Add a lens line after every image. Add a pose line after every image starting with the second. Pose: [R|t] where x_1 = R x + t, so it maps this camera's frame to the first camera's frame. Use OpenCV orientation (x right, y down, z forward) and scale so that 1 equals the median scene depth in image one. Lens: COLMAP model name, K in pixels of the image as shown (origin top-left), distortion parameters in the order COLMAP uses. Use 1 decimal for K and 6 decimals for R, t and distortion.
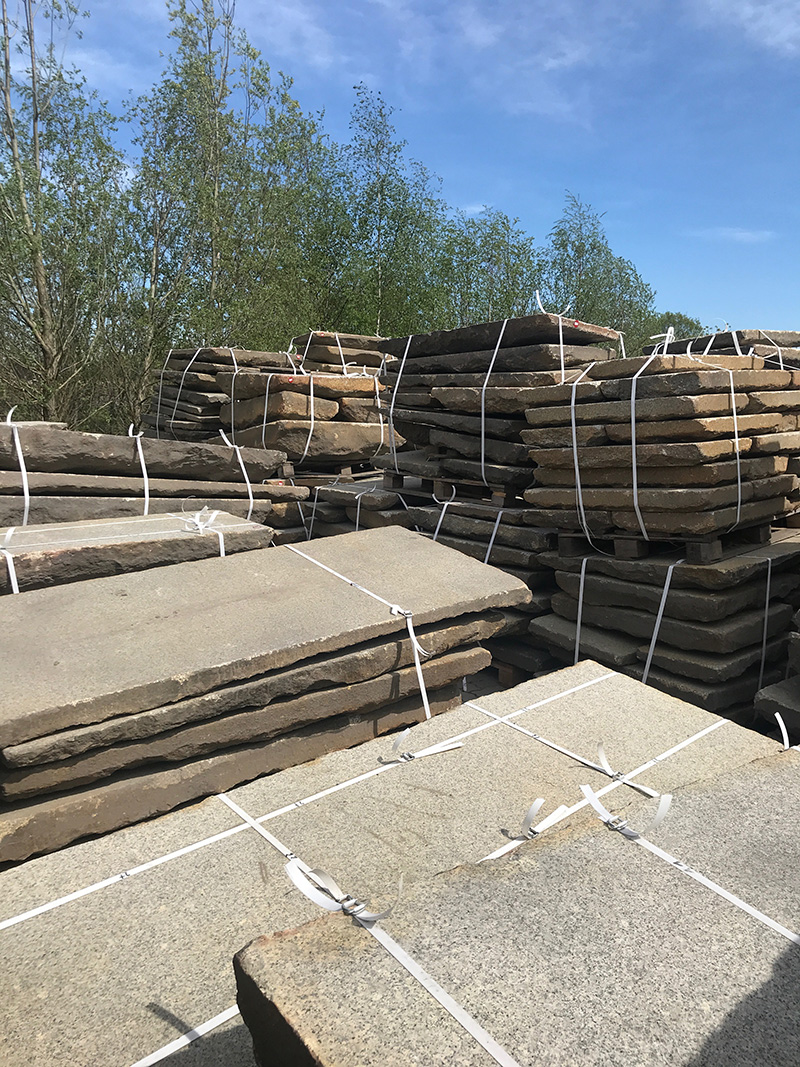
lens RADIAL K [[936.7, 0, 400.0], [0, 936.7, 533.5], [0, 0, 1]] dist [0.011433, -0.044352]
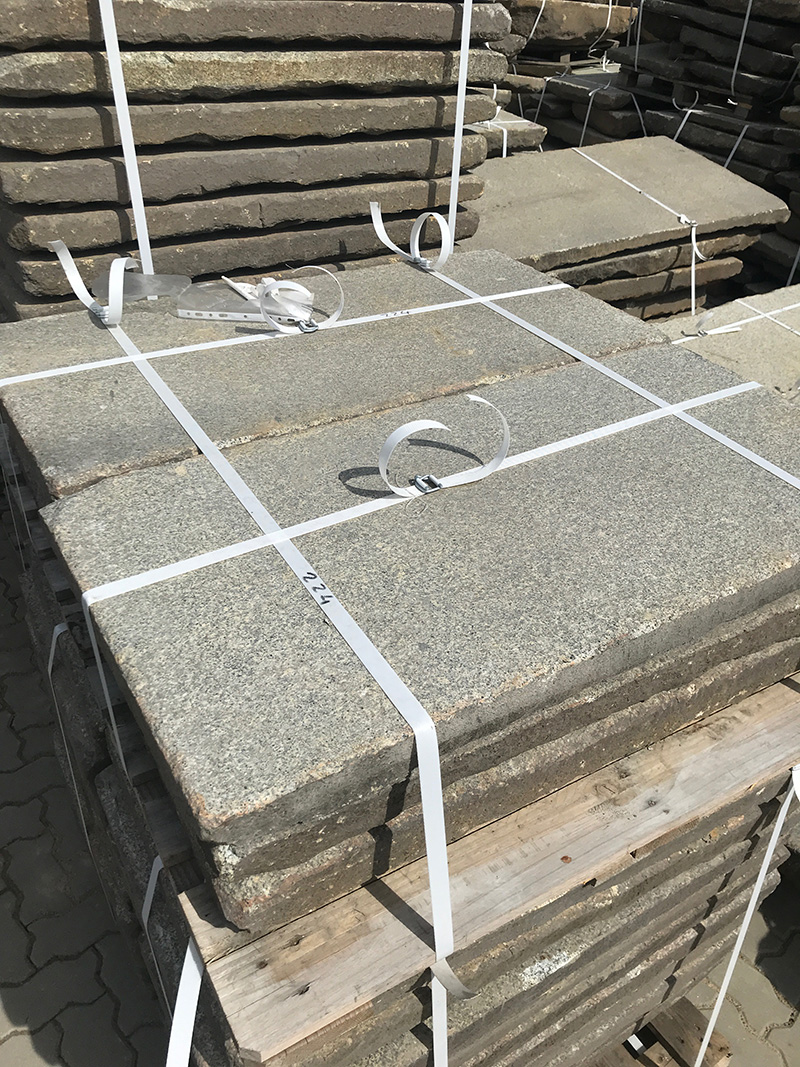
lens RADIAL K [[869.0, 0, 400.0], [0, 869.0, 533.5], [0, 0, 1]] dist [0.021386, -0.004534]
pose [[0.982260, 0.145809, -0.117918, -0.171706], [-0.080710, 0.896318, 0.436004, -0.018509], [0.169265, -0.418752, 0.892186, -0.265111]]
